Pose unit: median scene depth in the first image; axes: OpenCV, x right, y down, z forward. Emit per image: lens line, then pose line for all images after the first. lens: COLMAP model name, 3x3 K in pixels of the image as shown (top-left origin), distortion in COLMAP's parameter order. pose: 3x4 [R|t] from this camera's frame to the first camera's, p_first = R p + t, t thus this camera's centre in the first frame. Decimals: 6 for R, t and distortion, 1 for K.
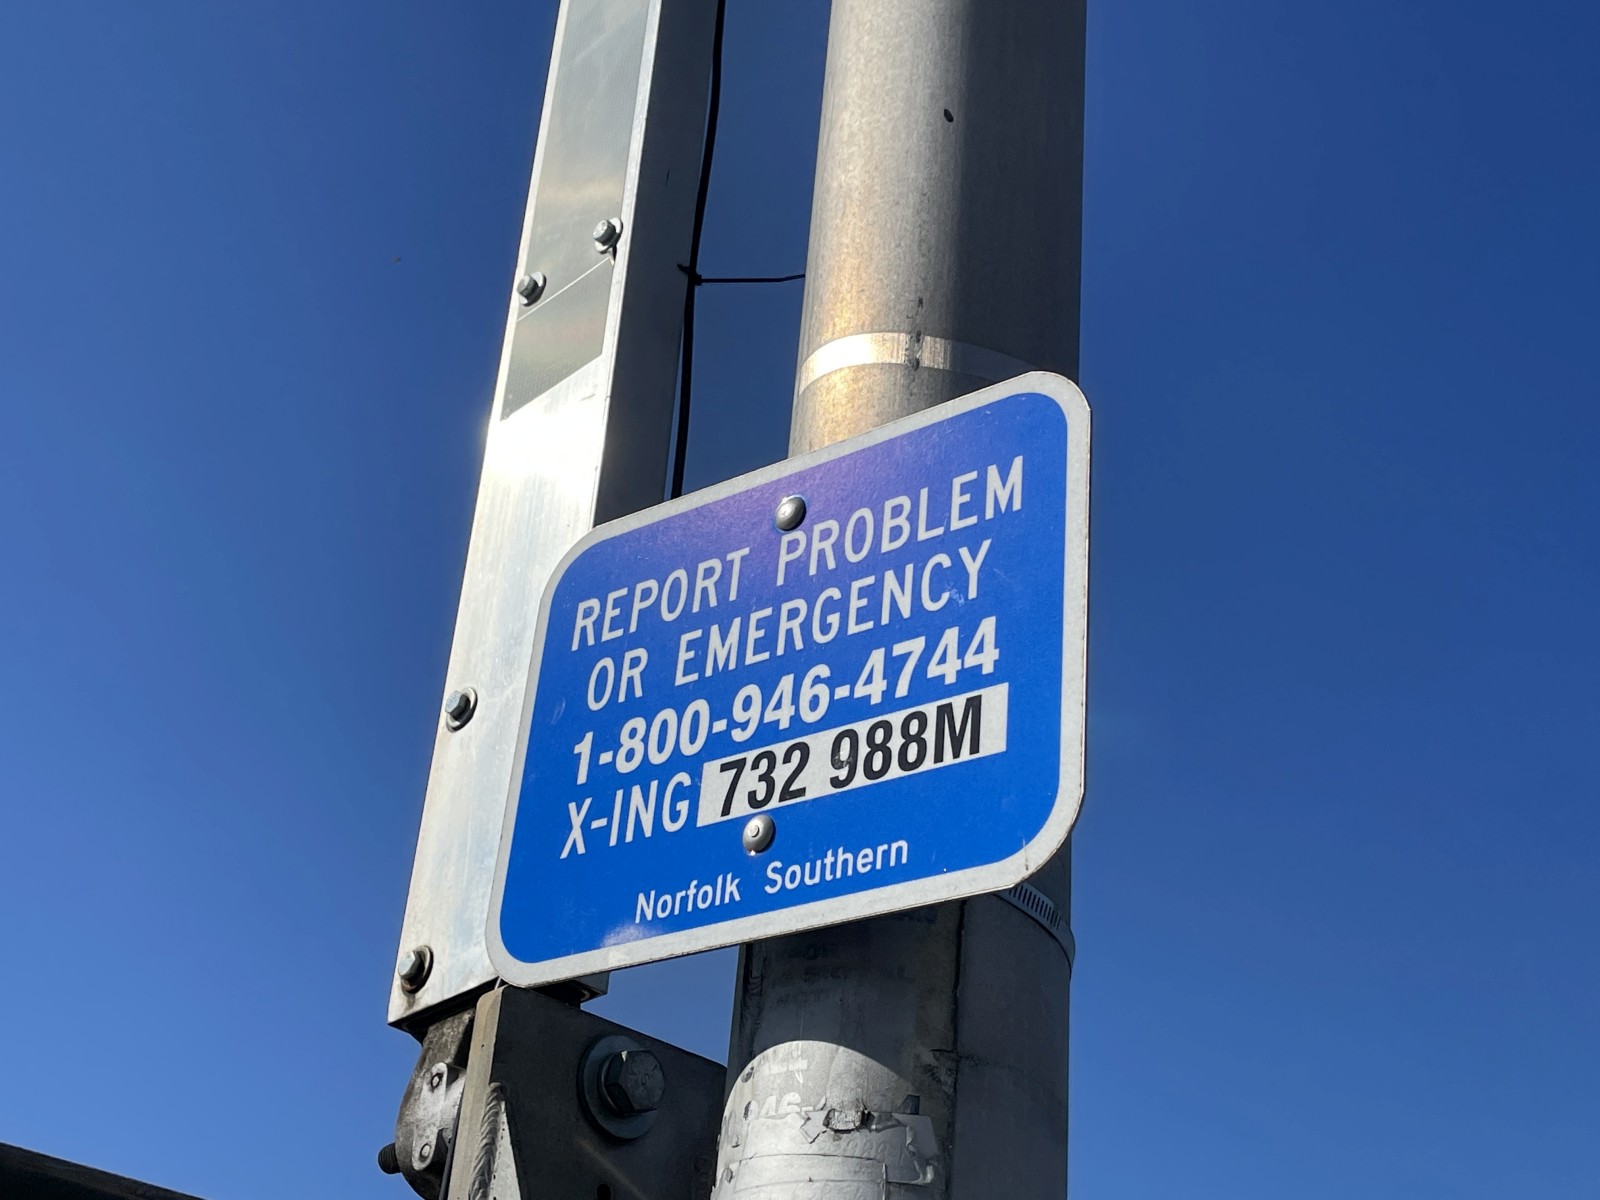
lens RADIAL K [[2101.1, 0, 797.0], [0, 2101.1, 599.3], [0, 0, 1]] dist [0.002171, 0.000000]
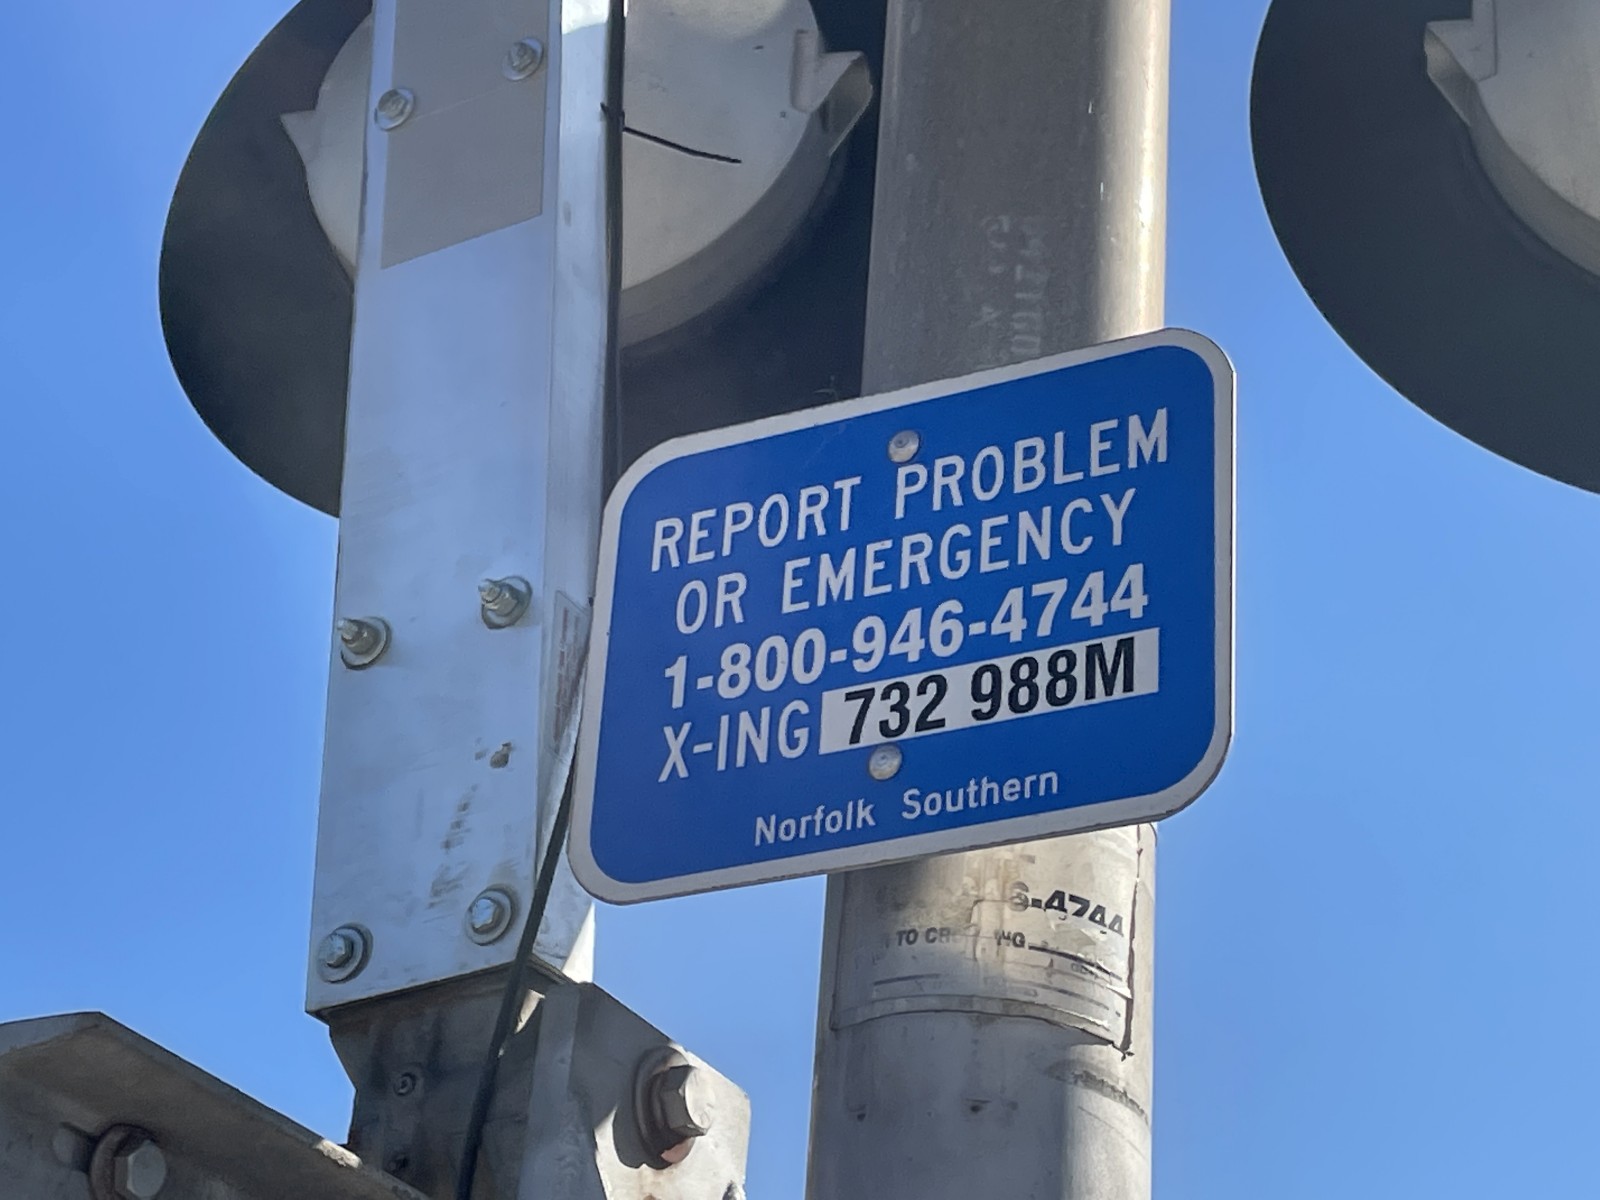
lens RADIAL K [[3448.9, 0, 800.1], [0, 3448.9, 598.3], [0, 0, 1]] dist [-0.391346, 0.000000]
pose [[0.982711, 0.080850, 0.166563, -0.329009], [-0.079393, 0.996724, -0.015399, 0.060876], [-0.167263, 0.001909, 0.985911, -0.583753]]
